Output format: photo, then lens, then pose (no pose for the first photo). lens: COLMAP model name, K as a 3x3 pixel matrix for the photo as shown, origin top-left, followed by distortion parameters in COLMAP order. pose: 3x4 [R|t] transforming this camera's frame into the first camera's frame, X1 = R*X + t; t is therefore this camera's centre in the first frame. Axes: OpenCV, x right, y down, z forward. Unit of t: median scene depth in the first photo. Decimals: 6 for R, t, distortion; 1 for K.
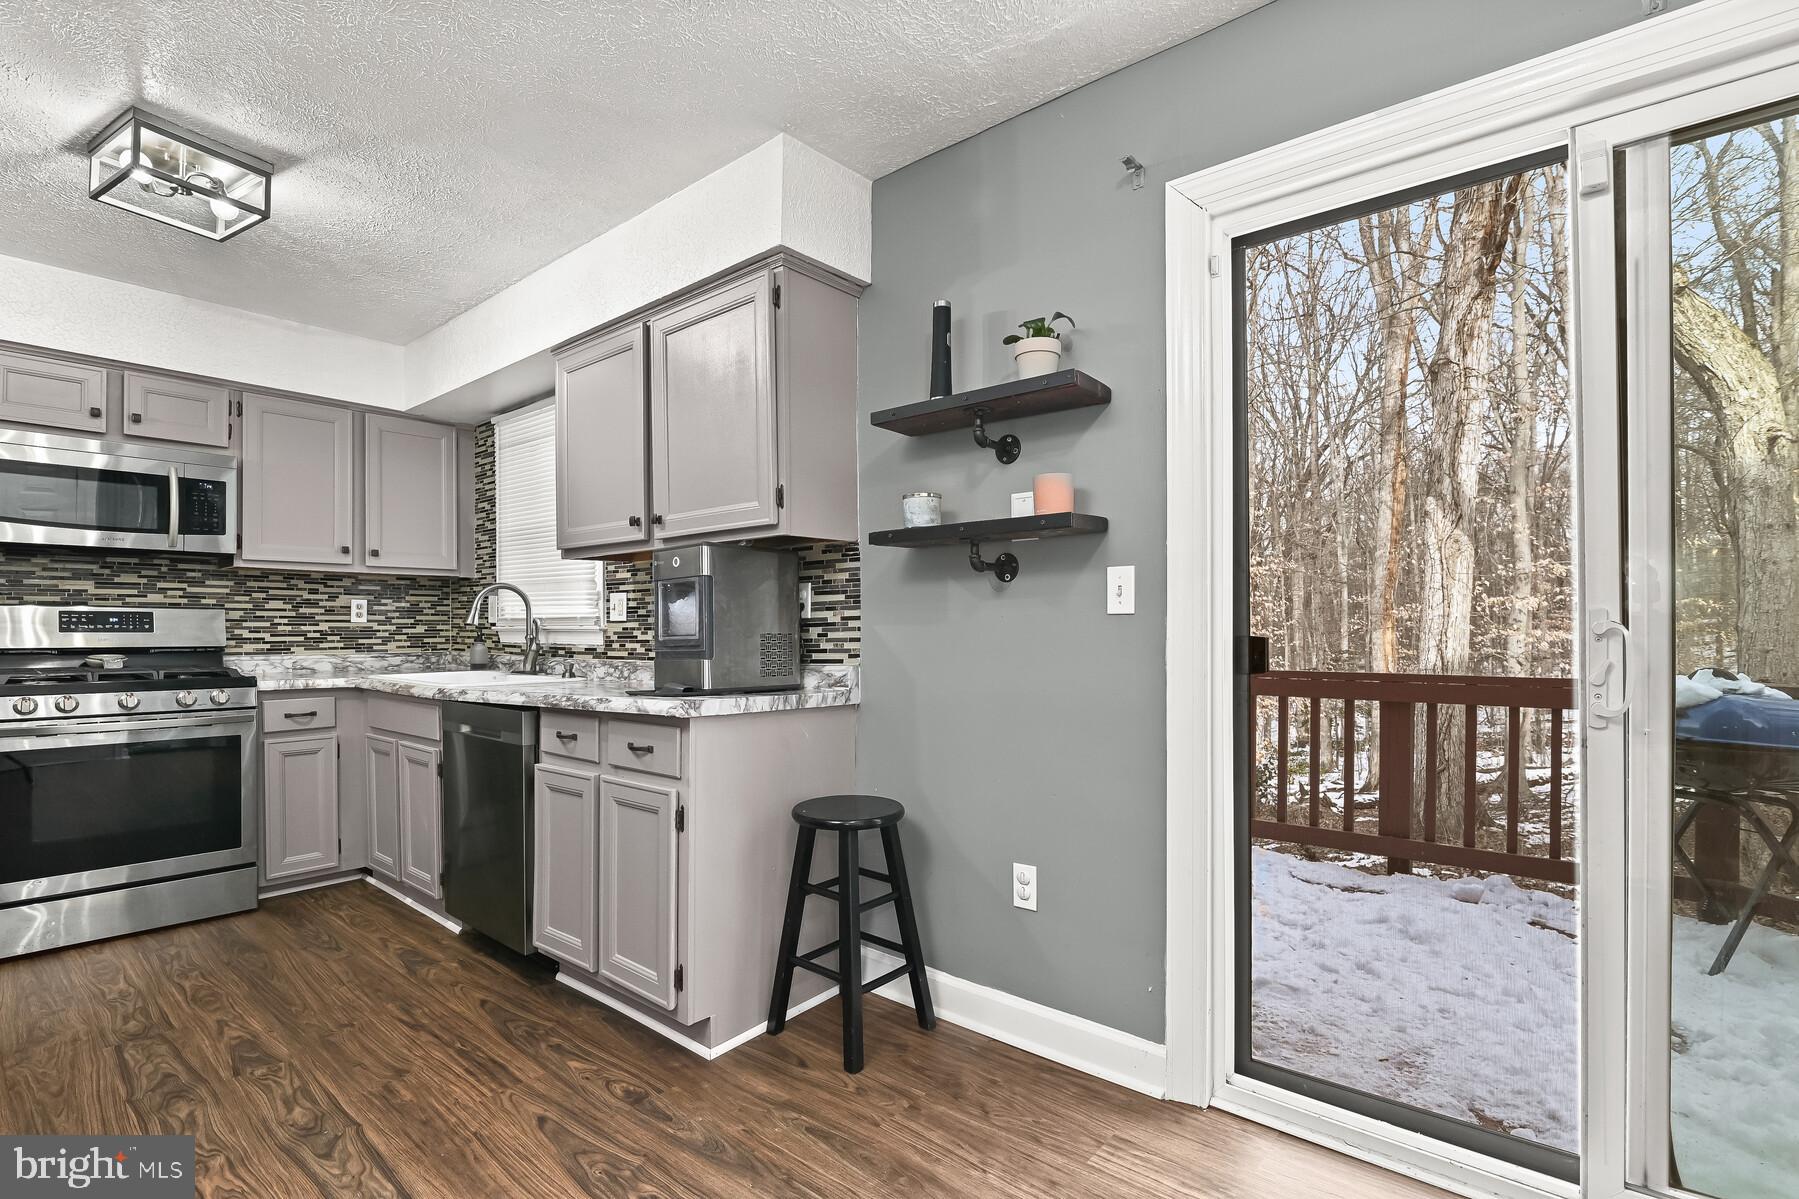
lens RADIAL K [[834.4, 0, 886.7], [0, 834.4, 631.2], [0, 0, 1]] dist [-0.015622, 0.000124]
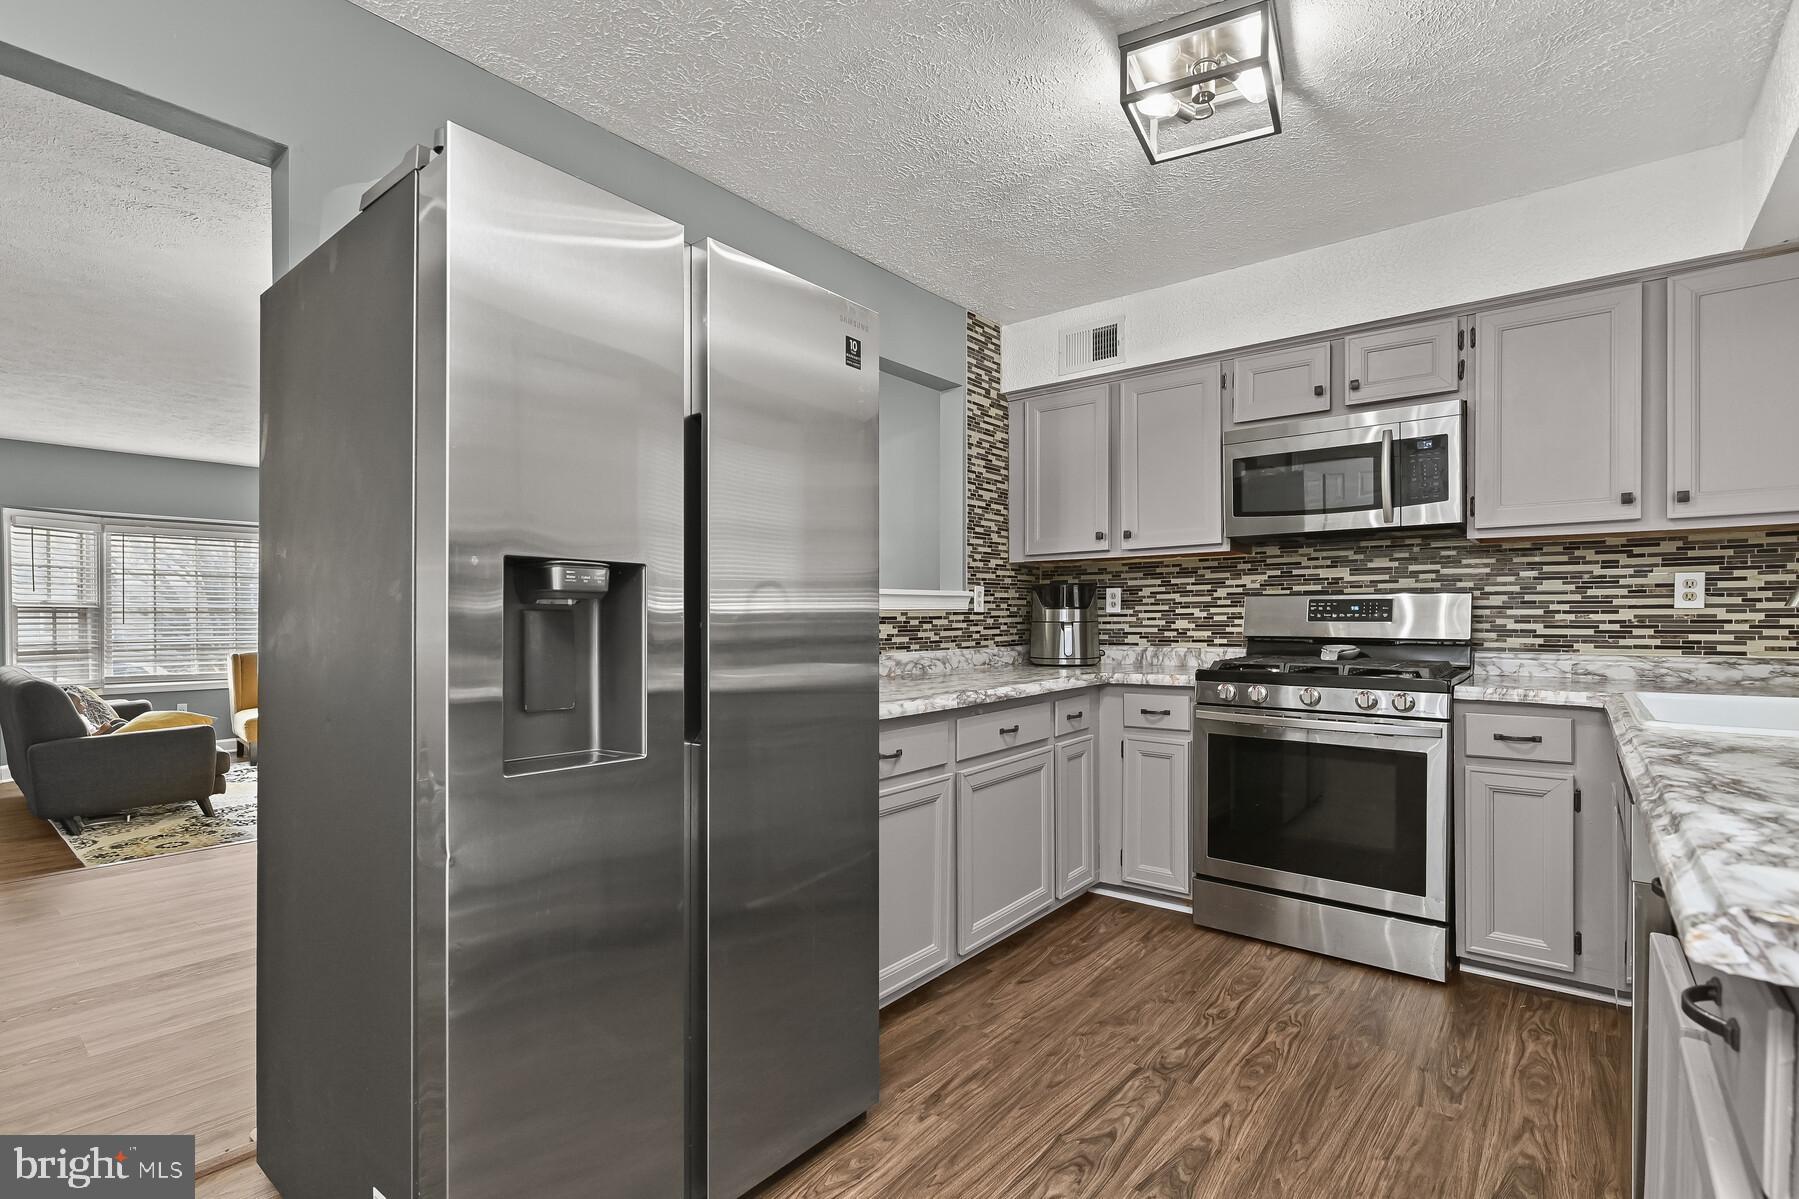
lens RADIAL K [[837.8, 0, 898.4], [0, 837.8, 621.7], [0, 0, 1]] dist [-0.004874, 0.000896]
pose [[0.023996, 0.004207, -0.999703, -0.003152], [-0.004601, 0.999981, 0.004098, 0.000066], [0.999701, 0.004502, 0.024015, 0.445362]]
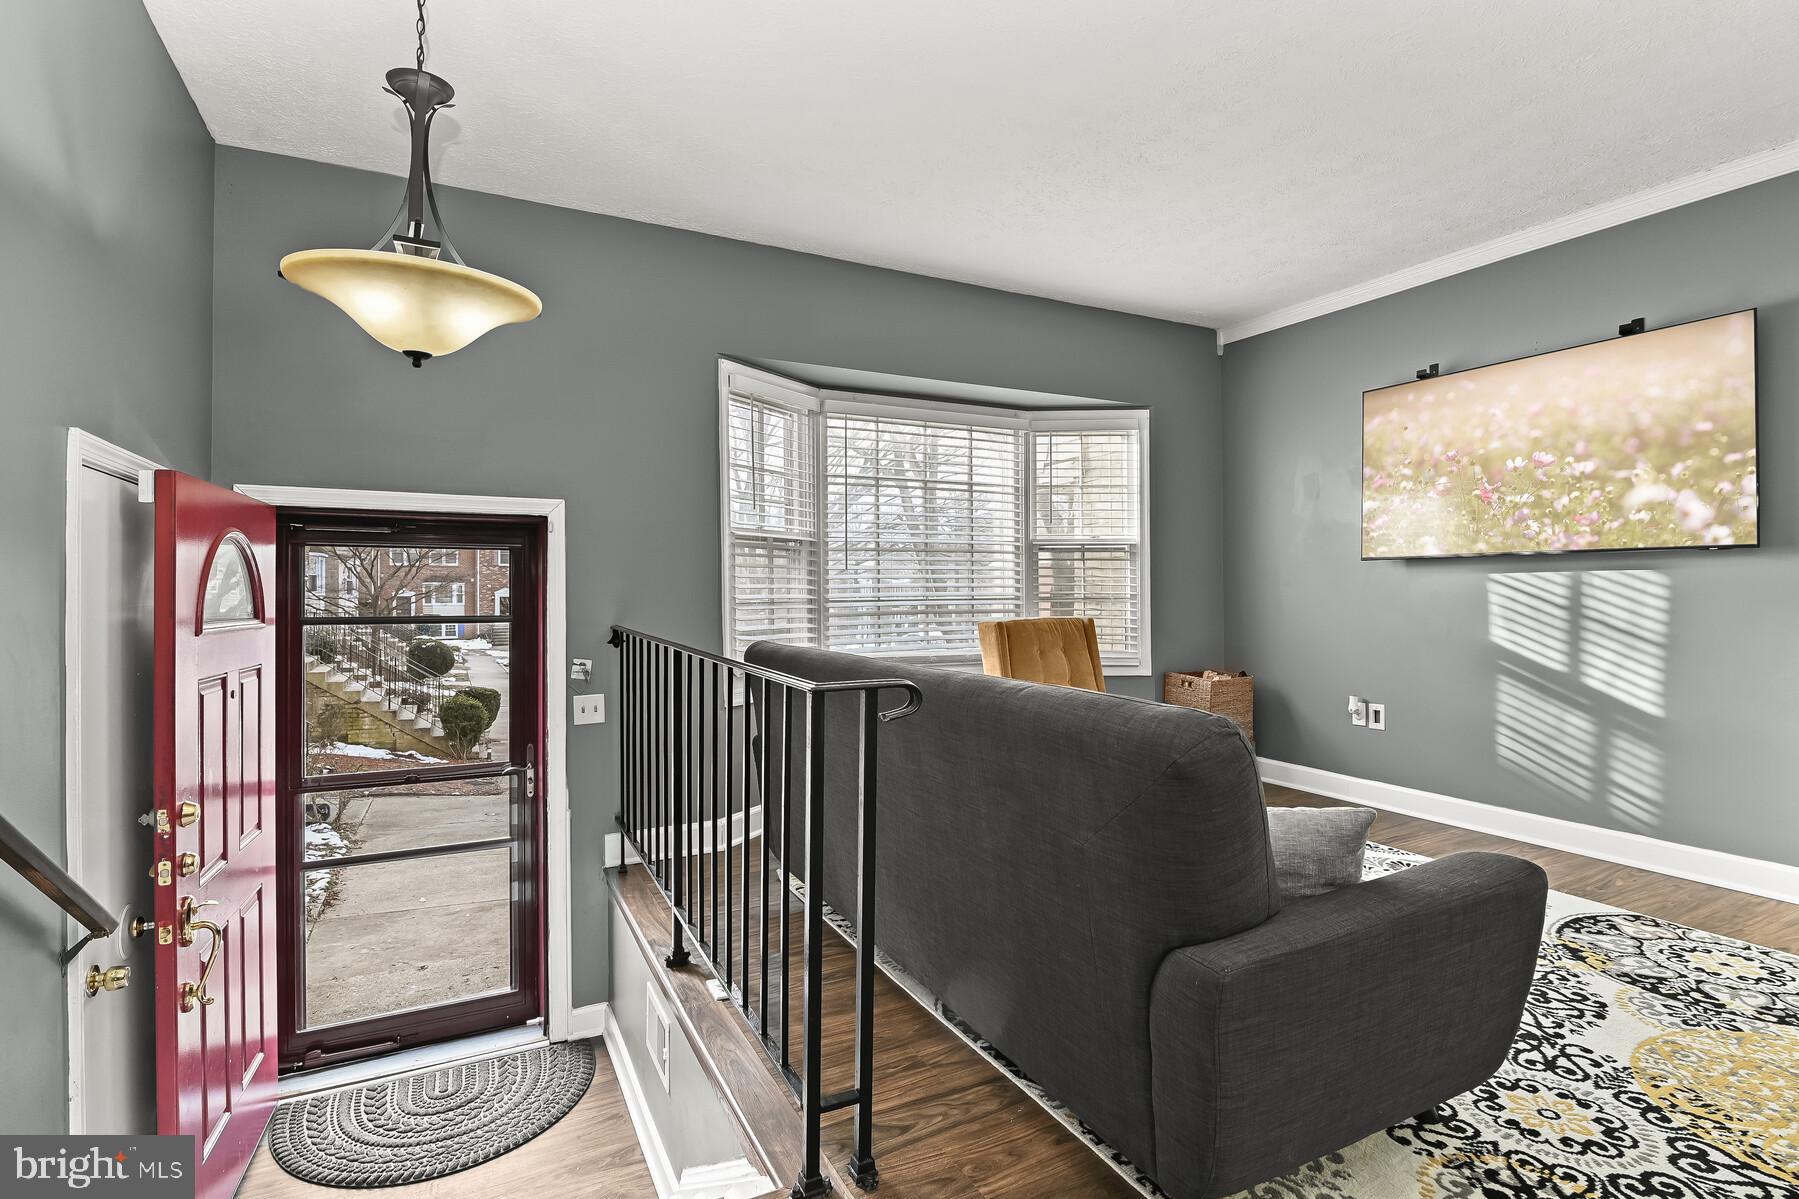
lens RADIAL K [[858.5, 0, 907.0], [0, 858.5, 590.2], [0, 0, 1]] dist [-0.020205, 0.002495]
pose [[-0.358307, 0.001831, -0.933602, -0.975052], [-0.000710, 0.999997, 0.002234, 0.051843], [0.933604, 0.001463, -0.358305, -0.886925]]
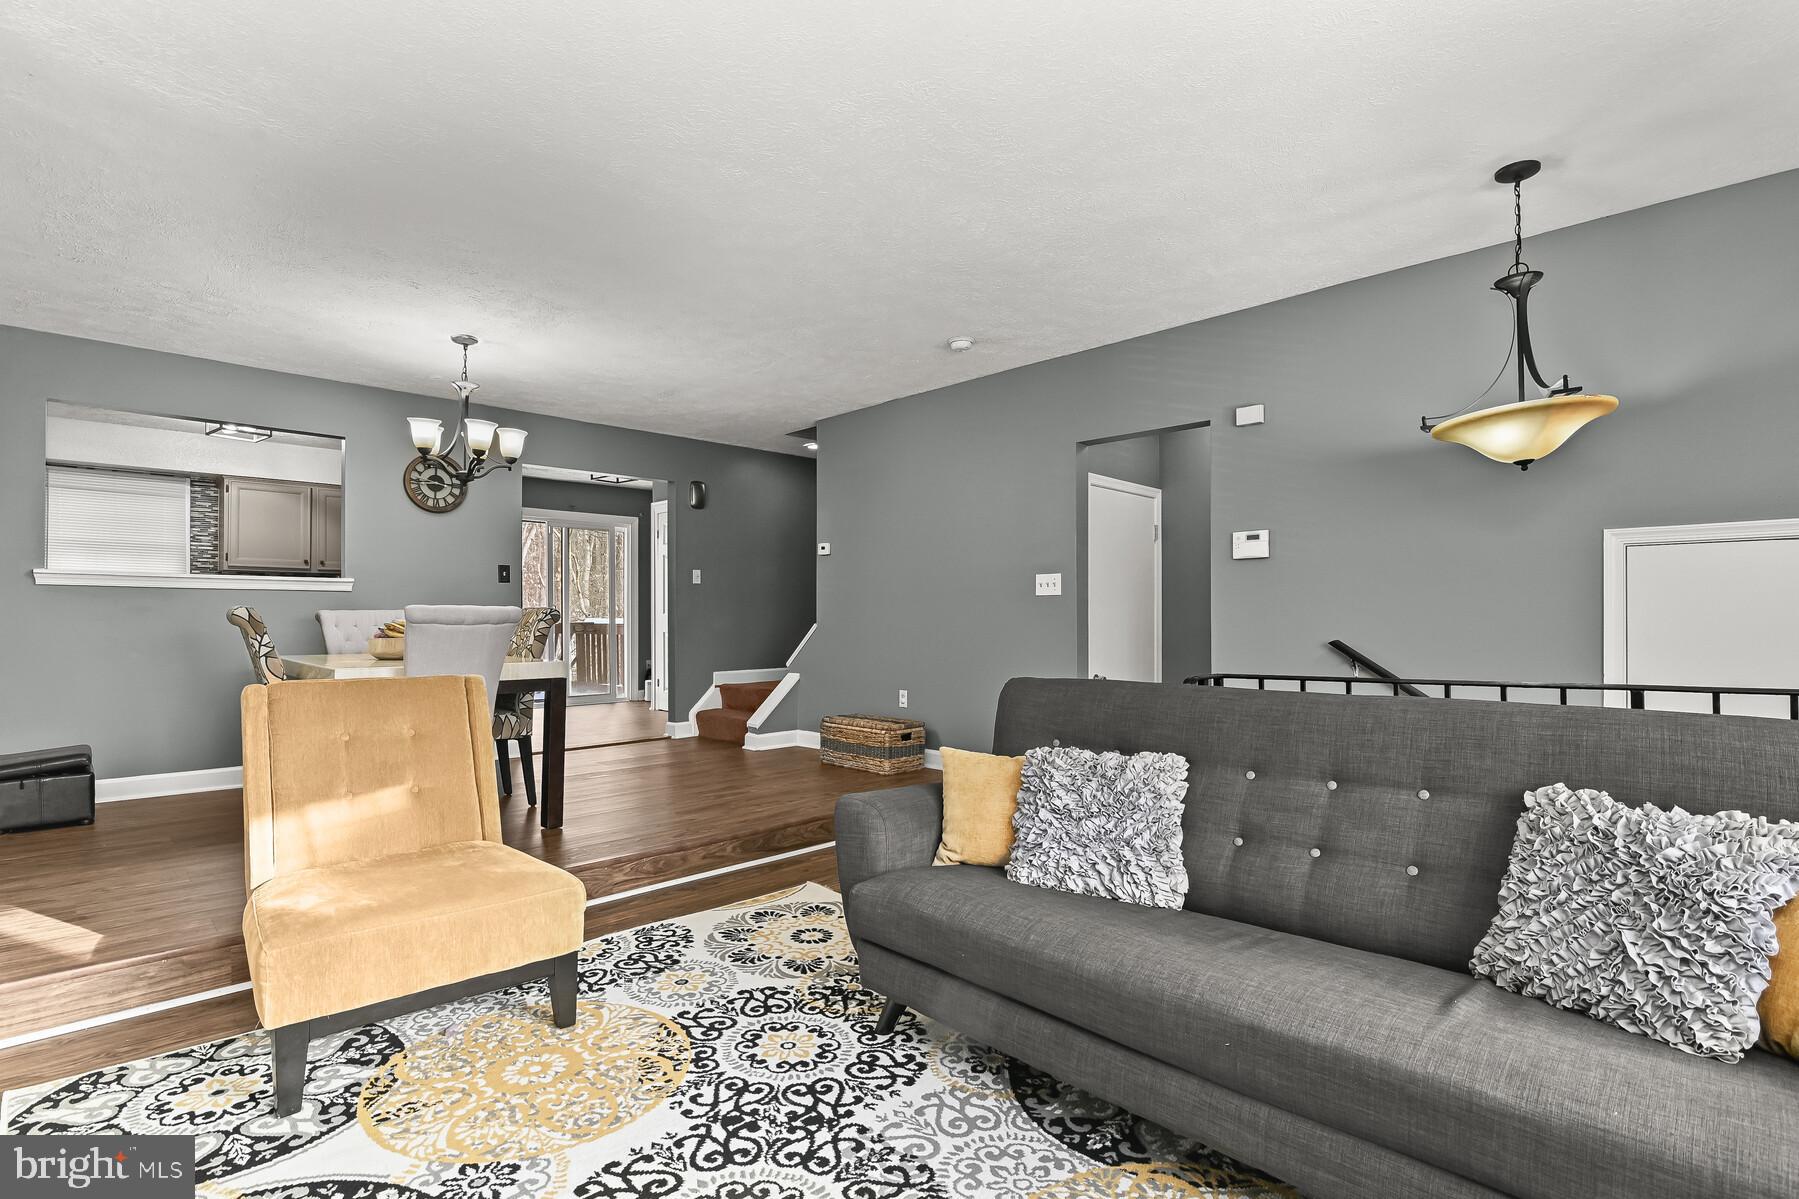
lens RADIAL K [[851.5, 0, 901.4], [0, 851.5, 612.7], [0, 0, 1]] dist [-0.018605, 0.000343]
pose [[0.070286, 0.004755, 0.997516, -2.229675], [0.010448, 0.999930, -0.005503, 0.046469], [-0.997472, 0.010809, 0.070232, -0.840849]]
